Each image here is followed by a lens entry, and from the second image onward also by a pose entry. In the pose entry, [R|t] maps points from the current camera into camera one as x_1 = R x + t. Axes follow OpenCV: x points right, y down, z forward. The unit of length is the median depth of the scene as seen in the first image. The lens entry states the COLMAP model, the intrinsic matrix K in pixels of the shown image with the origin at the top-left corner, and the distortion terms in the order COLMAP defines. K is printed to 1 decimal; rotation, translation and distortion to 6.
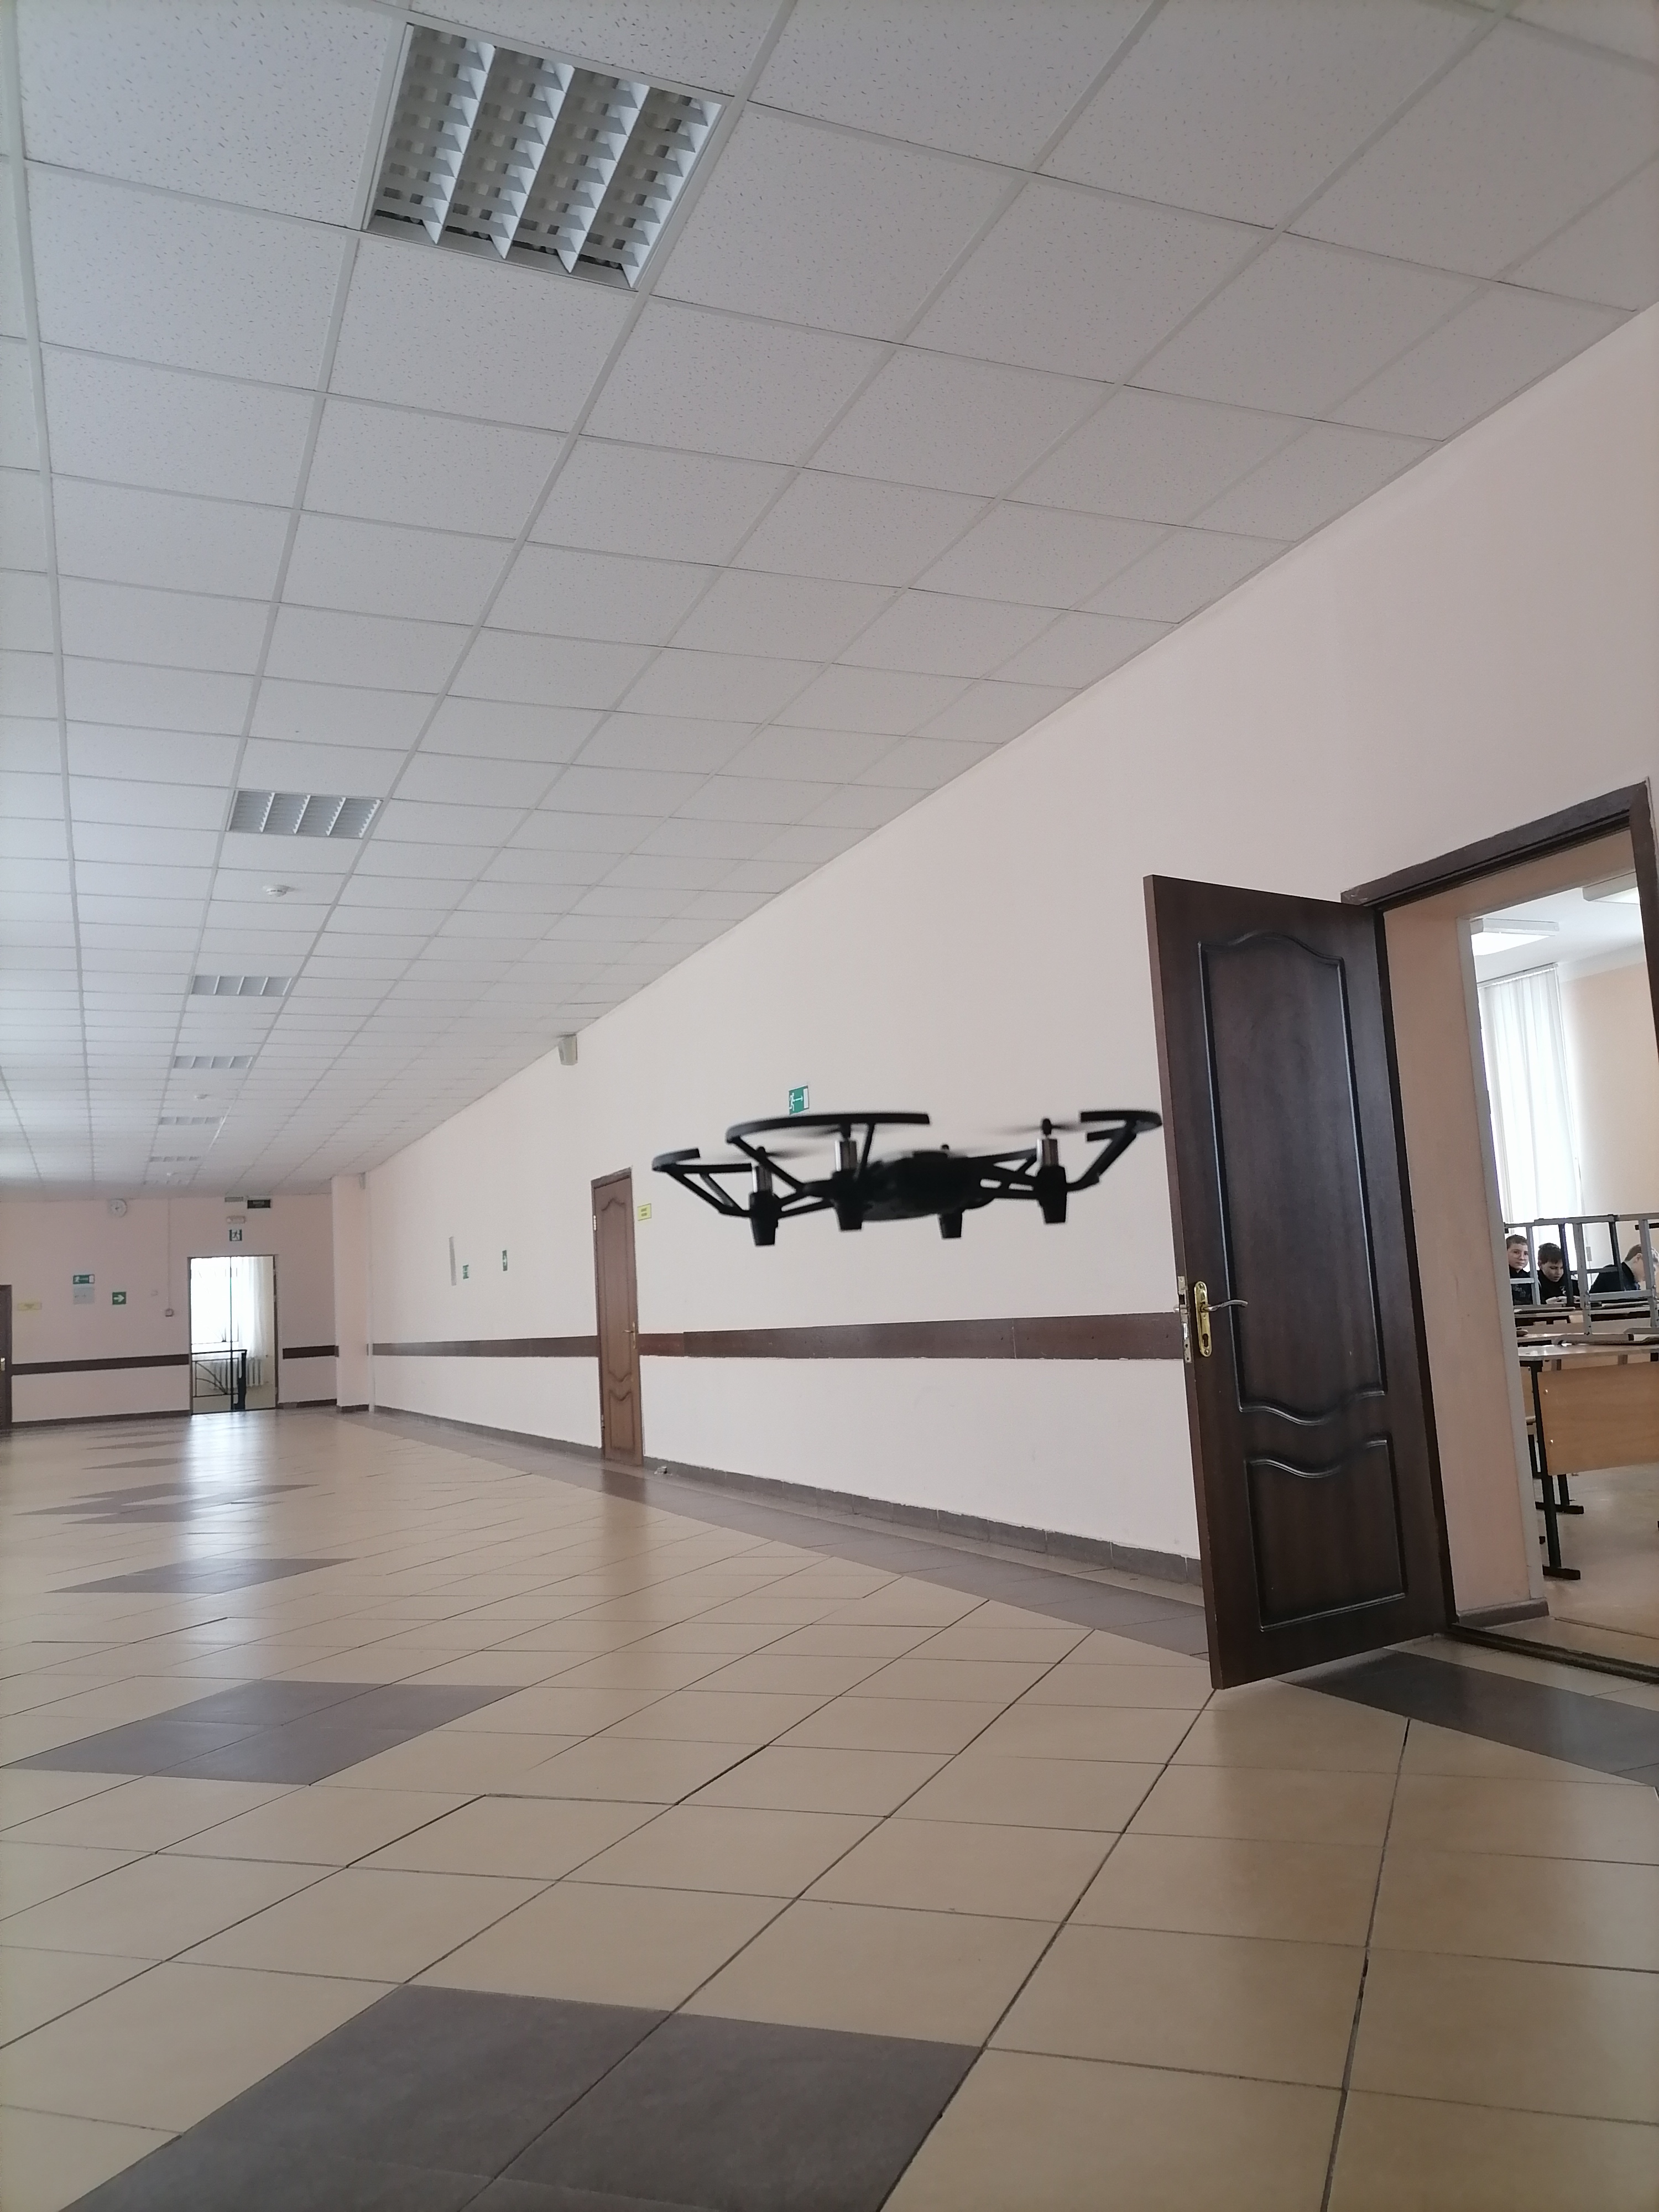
lens RADIAL K [[1682.7, 0, 833.6], [0, 1682.7, 1103.3], [0, 0, 1]] dist [0.031027, -0.007190]
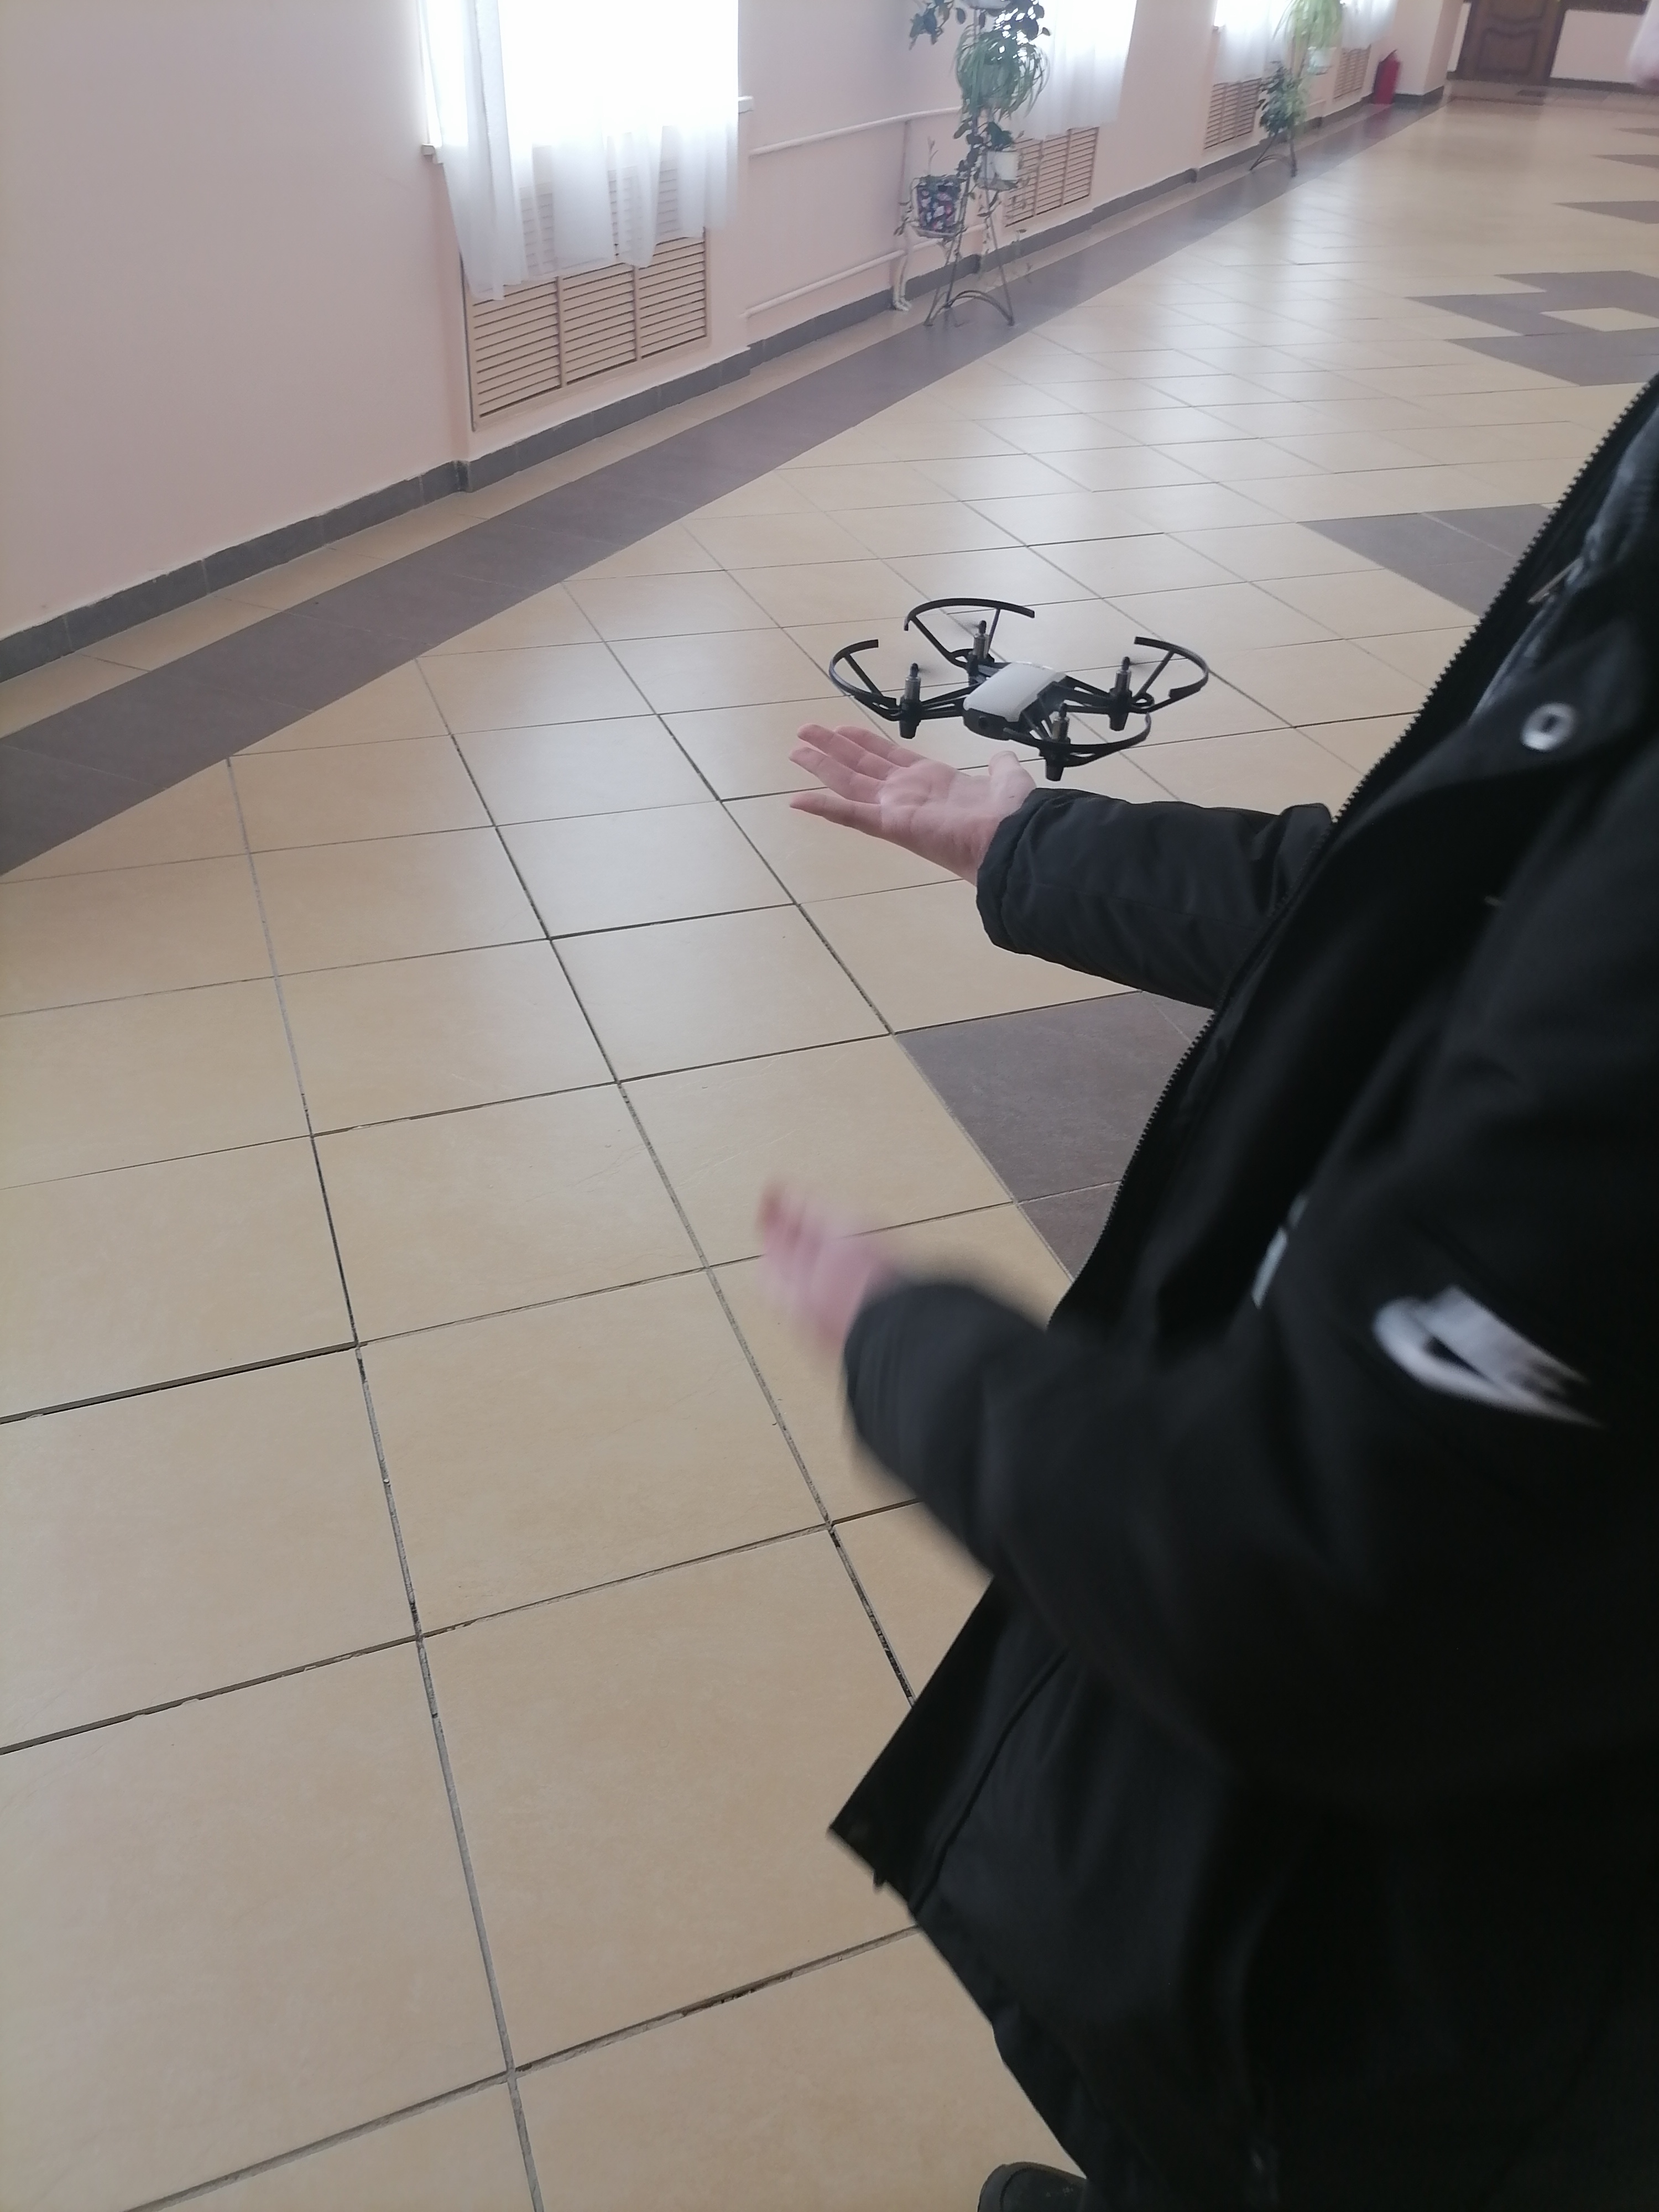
lens RADIAL K [[1682.7, 0, 833.6], [0, 1682.7, 1103.3], [0, 0, 1]] dist [0.031027, -0.007190]
pose [[0.670952, 0.496763, -0.550500, -0.060169], [0.012491, 0.734735, 0.678239, -0.025144], [0.741396, -0.461942, 0.486767, 0.335632]]
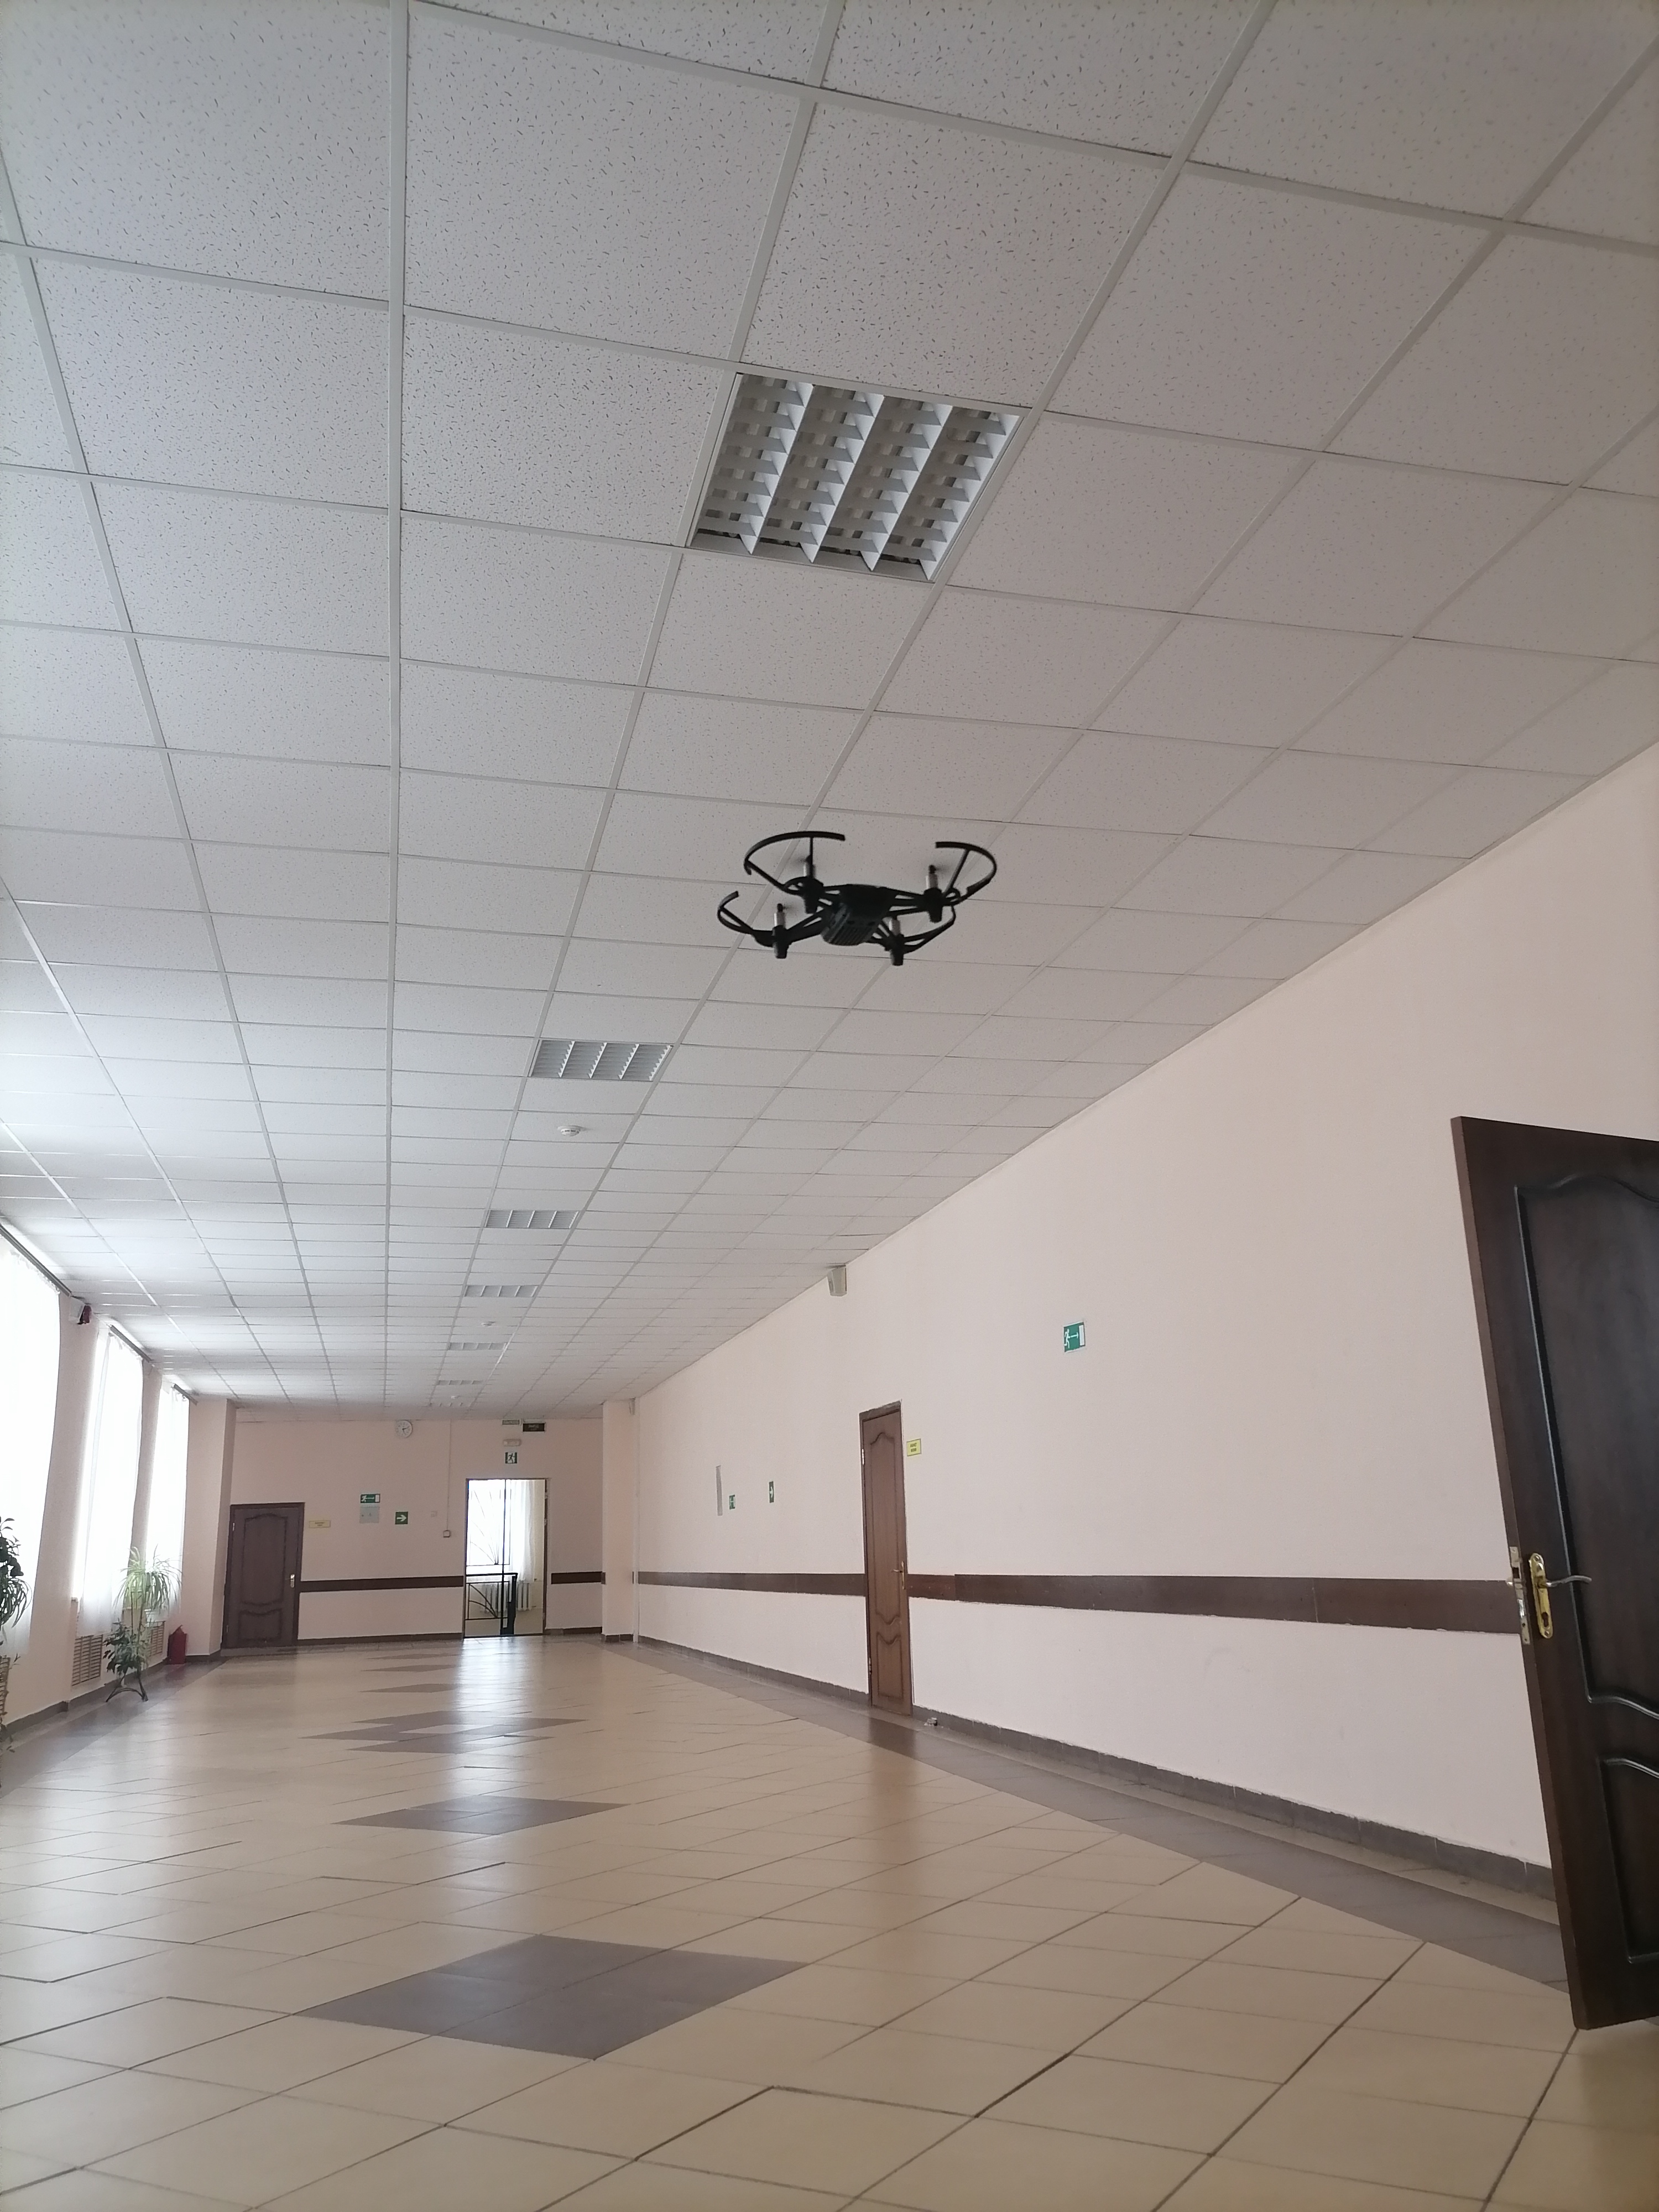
lens RADIAL K [[1679.0, 0, 823.8], [0, 1679.0, 1099.6], [0, 0, 1]] dist [0.039774, -0.010589]
pose [[0.987573, -0.011787, -0.156720, -0.009974], [-0.009447, 0.990928, -0.134062, -0.006453], [0.156879, 0.133877, 0.978502, -0.001885]]
